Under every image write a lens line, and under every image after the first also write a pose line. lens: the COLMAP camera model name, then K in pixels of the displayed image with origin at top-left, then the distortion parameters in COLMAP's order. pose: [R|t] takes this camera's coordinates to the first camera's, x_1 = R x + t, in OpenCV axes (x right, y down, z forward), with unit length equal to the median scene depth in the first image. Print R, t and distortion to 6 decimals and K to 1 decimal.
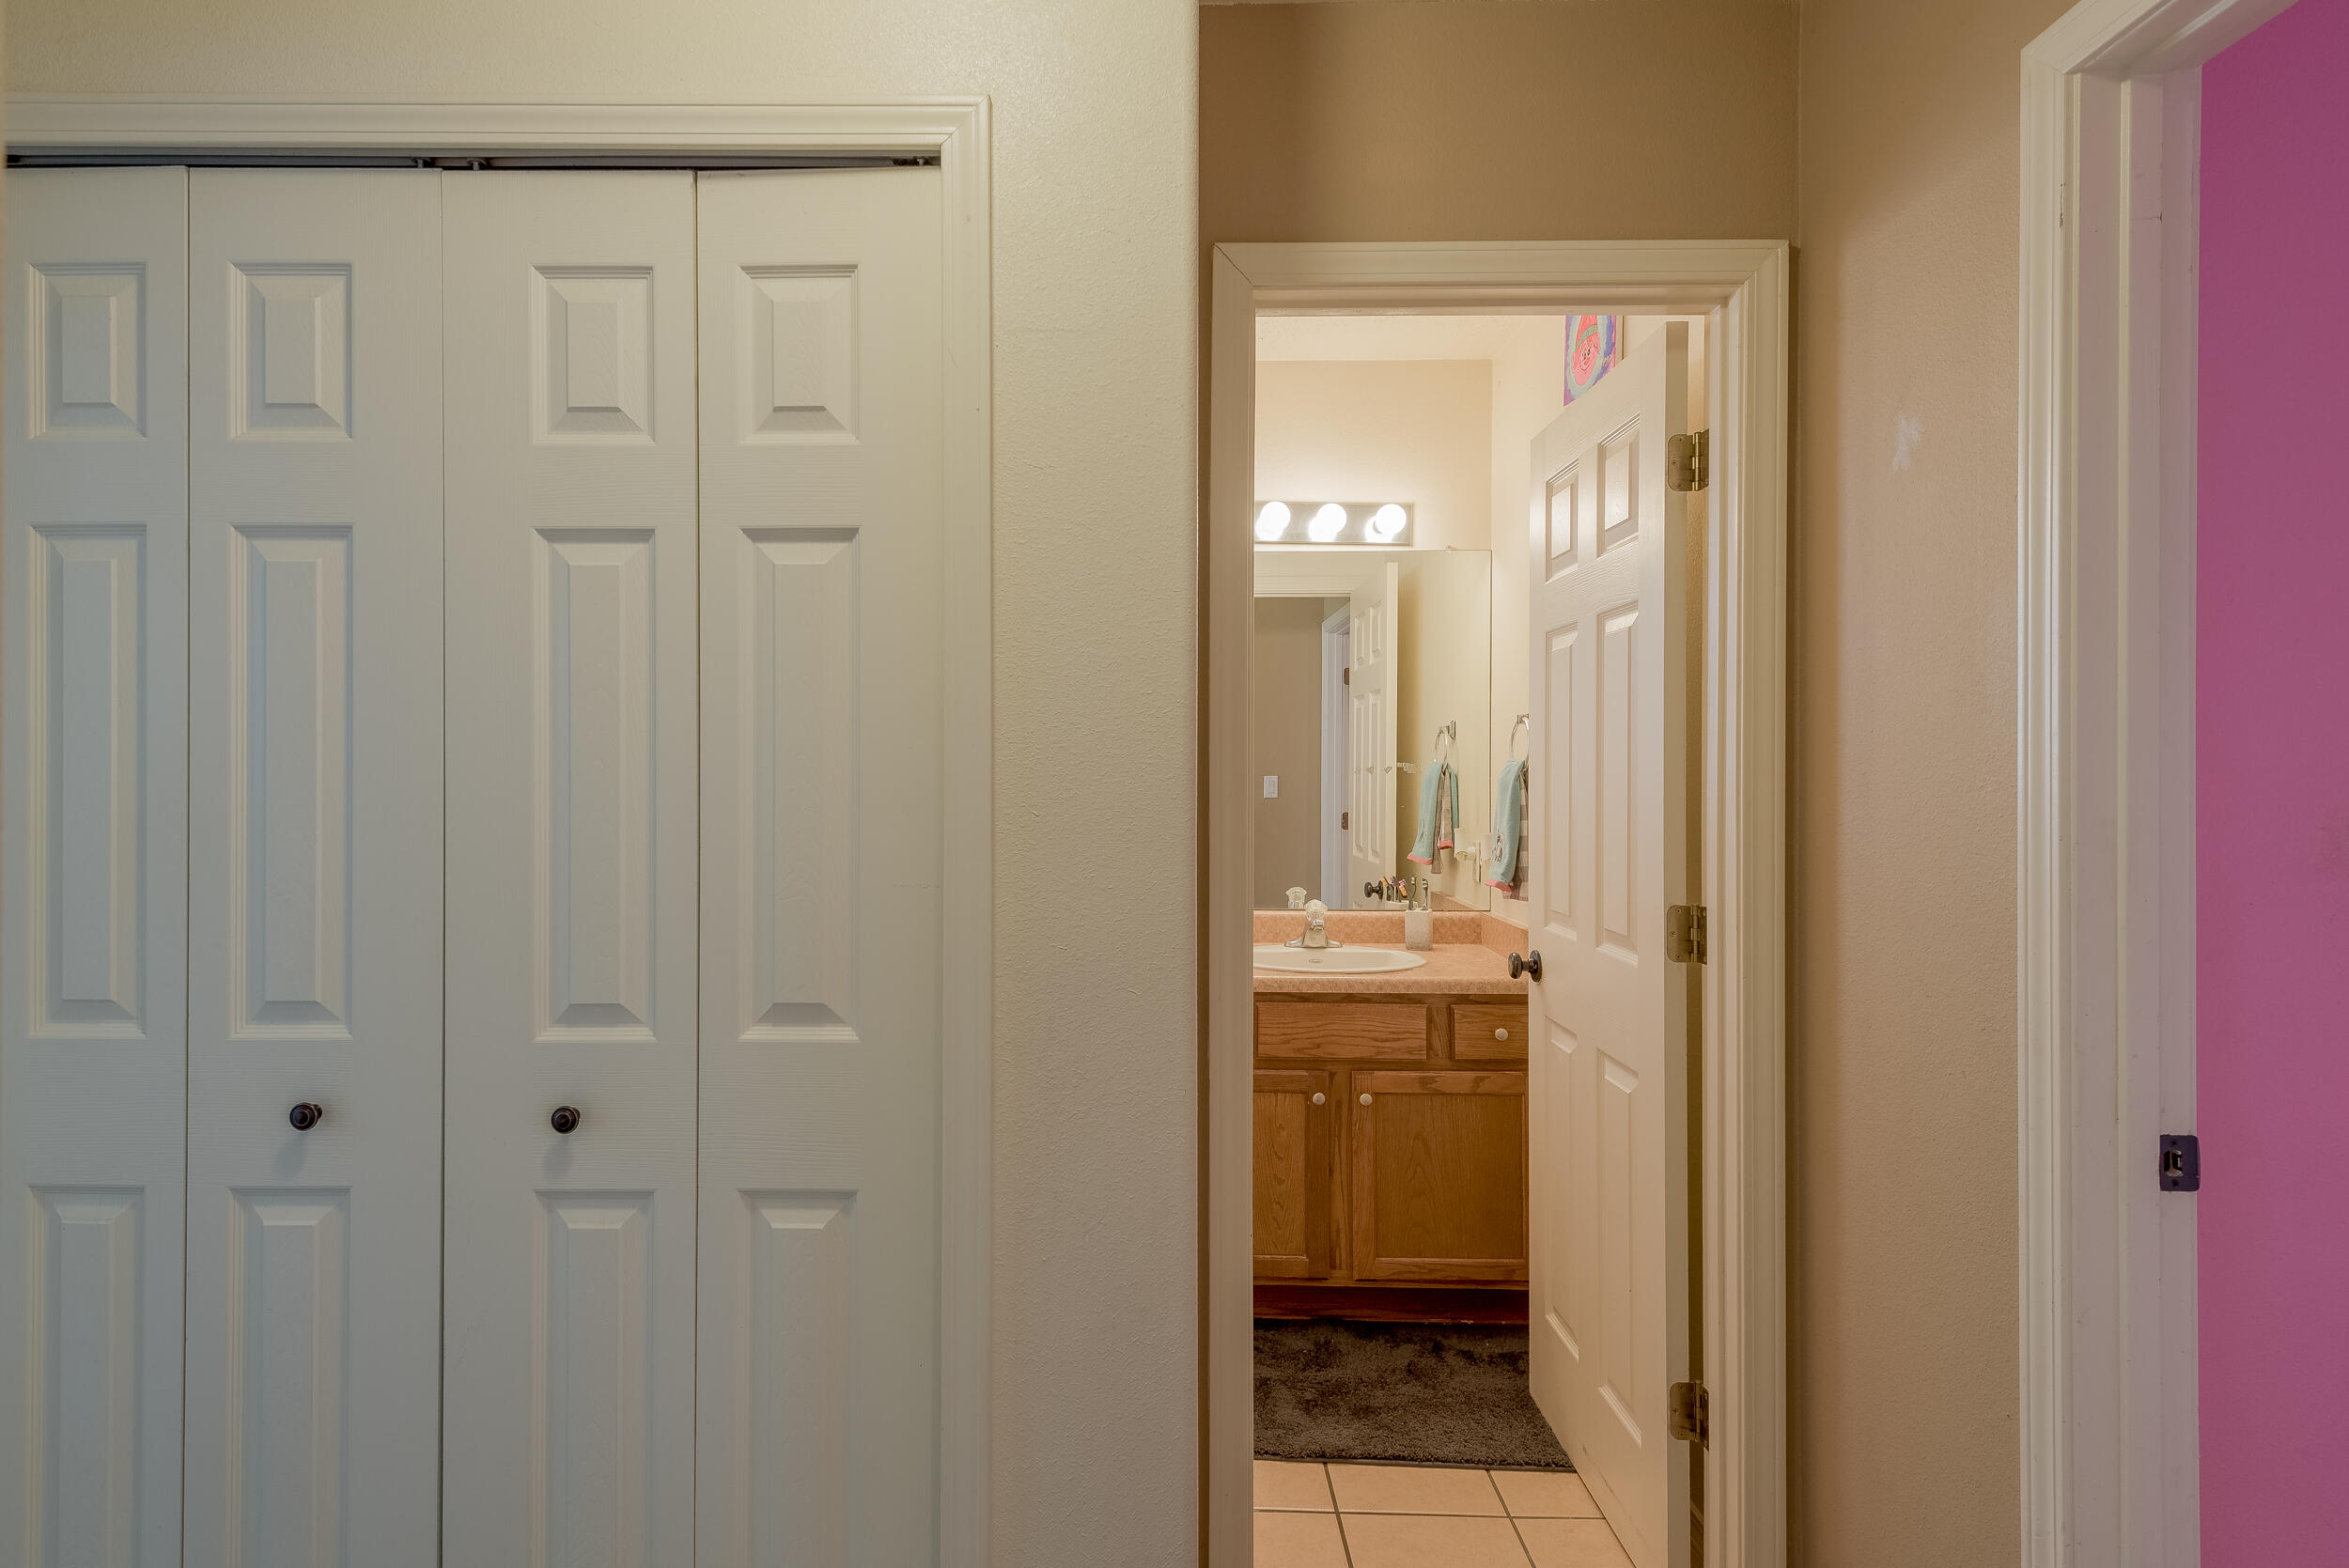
lens RADIAL K [[1075.9, 0, 1162.0], [0, 1075.9, 776.5], [0, 0, 1]] dist [0.028242, -0.001120]
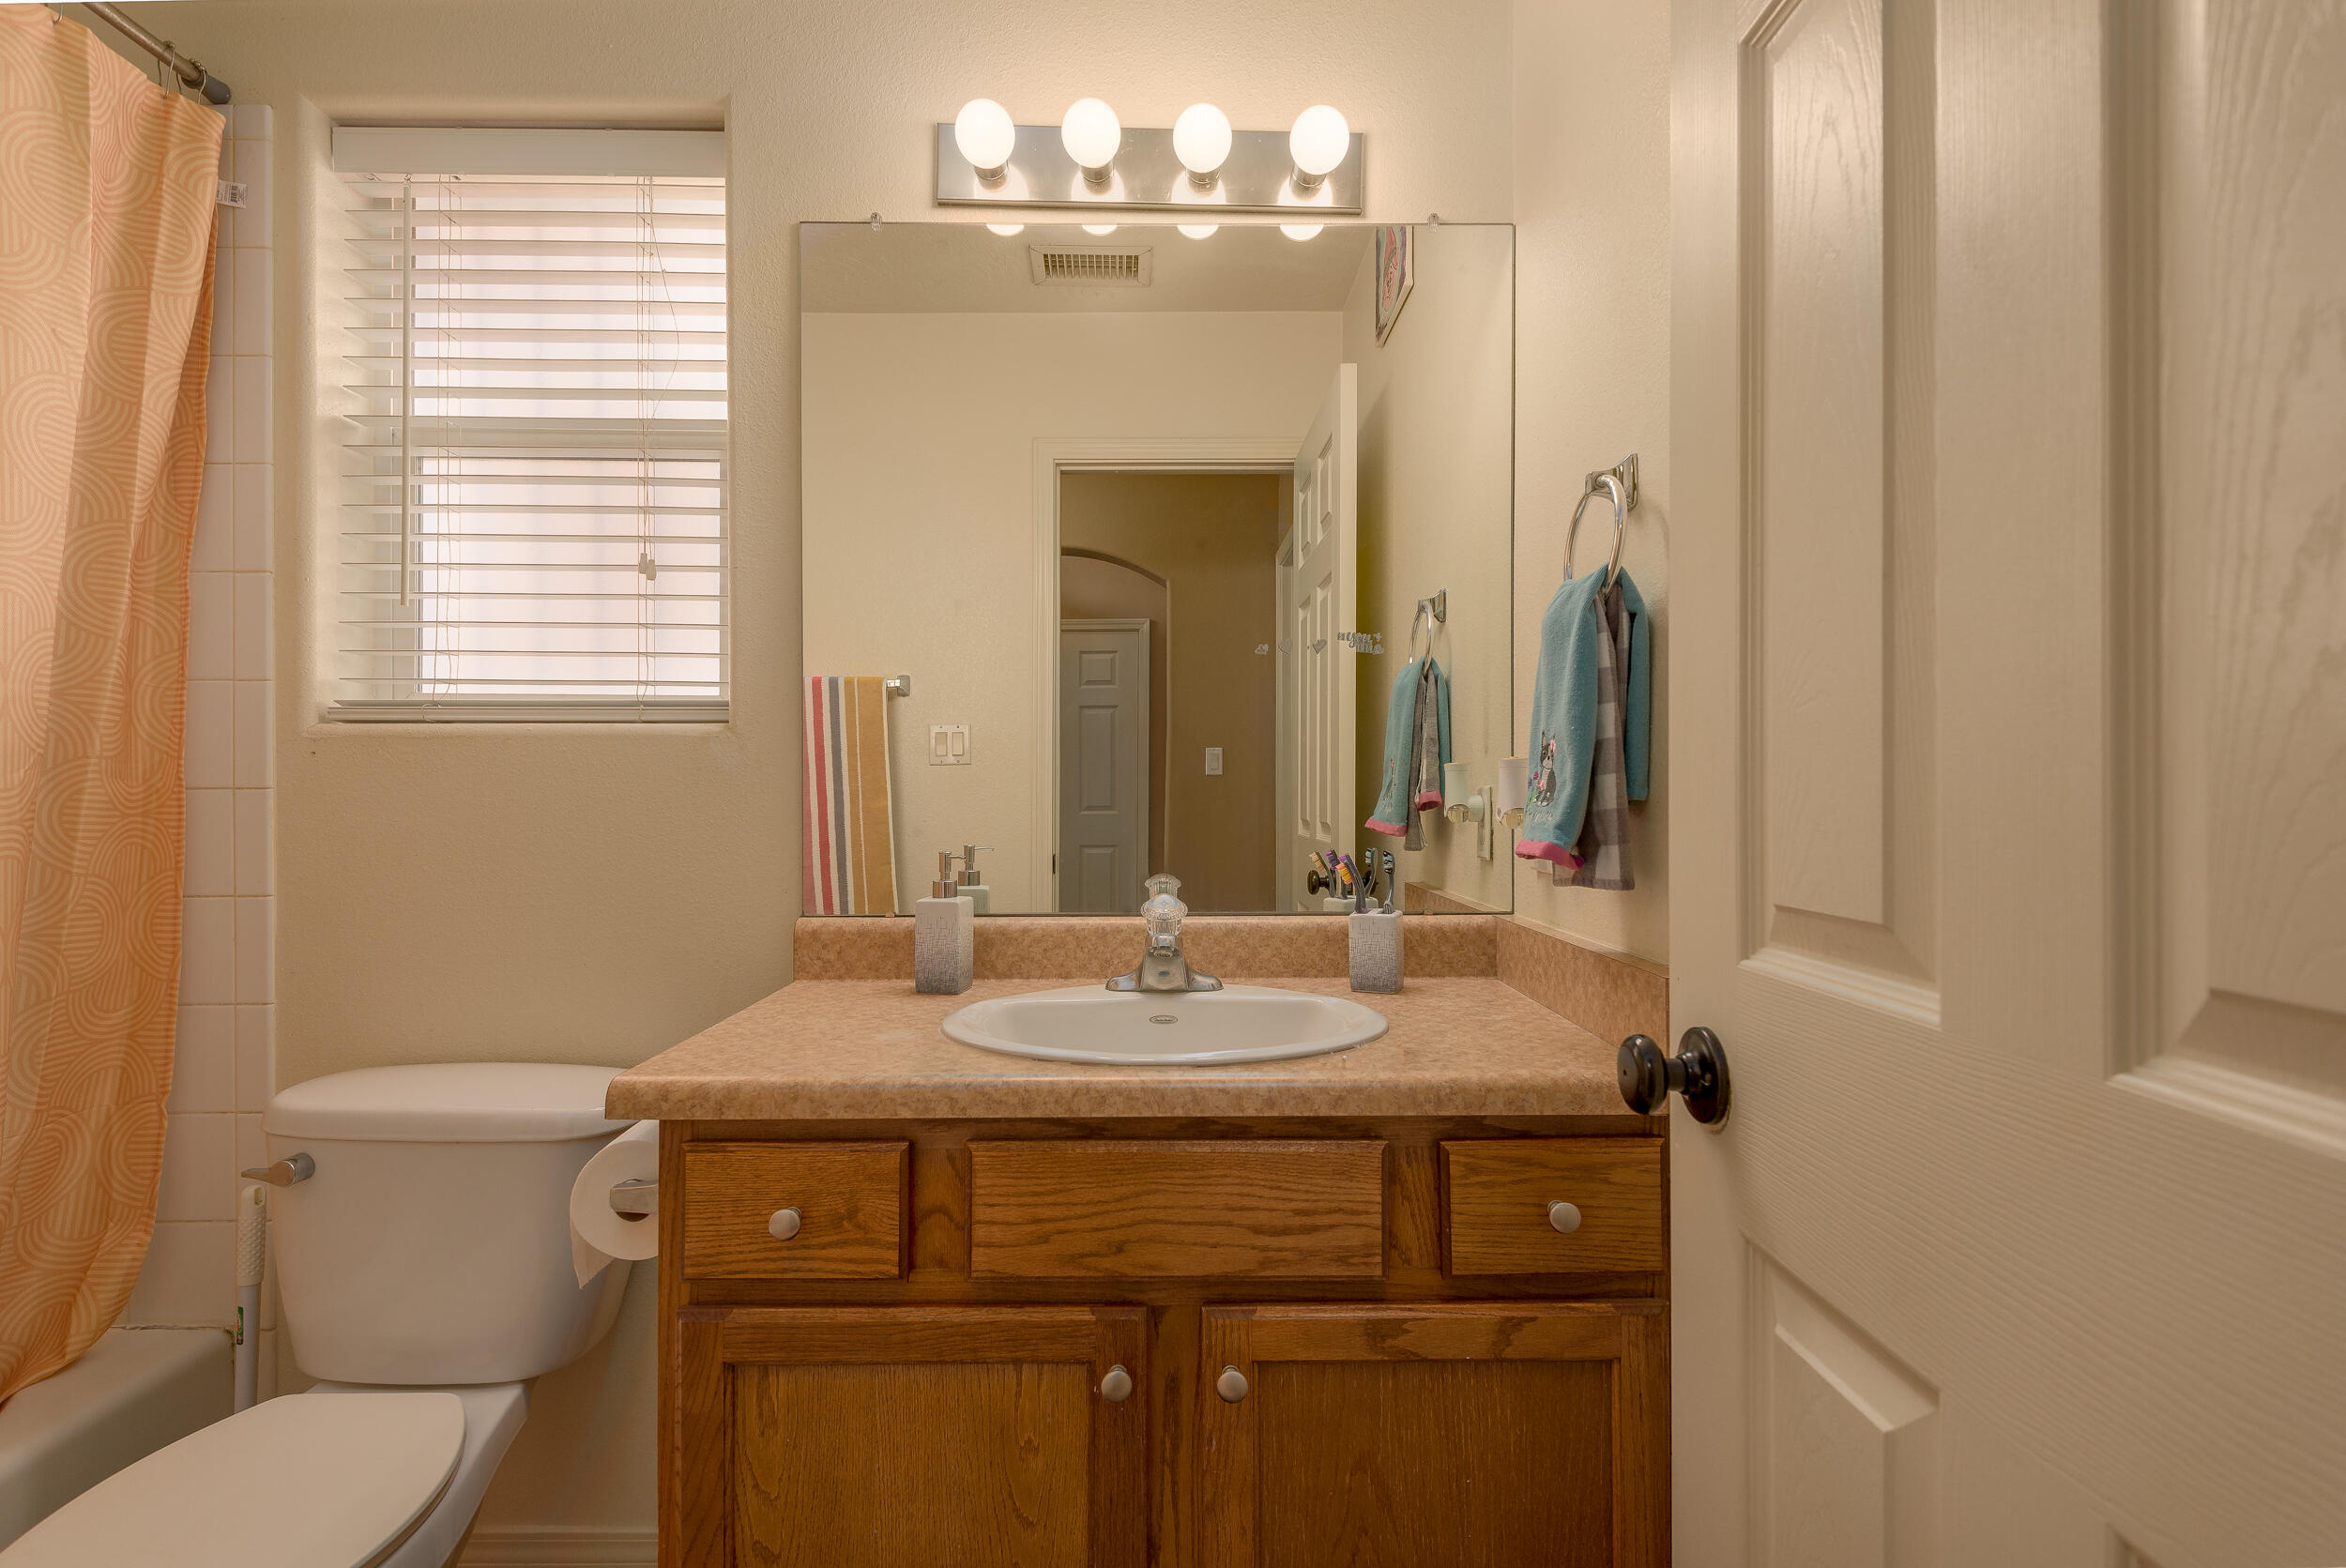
lens RADIAL K [[1145.1, 0, 1188.4], [0, 1145.1, 792.8], [0, 0, 1]] dist [0.006919, -0.009770]
pose [[0.998711, -0.005285, 0.050490, 0.149313], [0.004426, 0.999844, 0.017109, 0.070936], [-0.050573, -0.016863, 0.998578, 0.568646]]
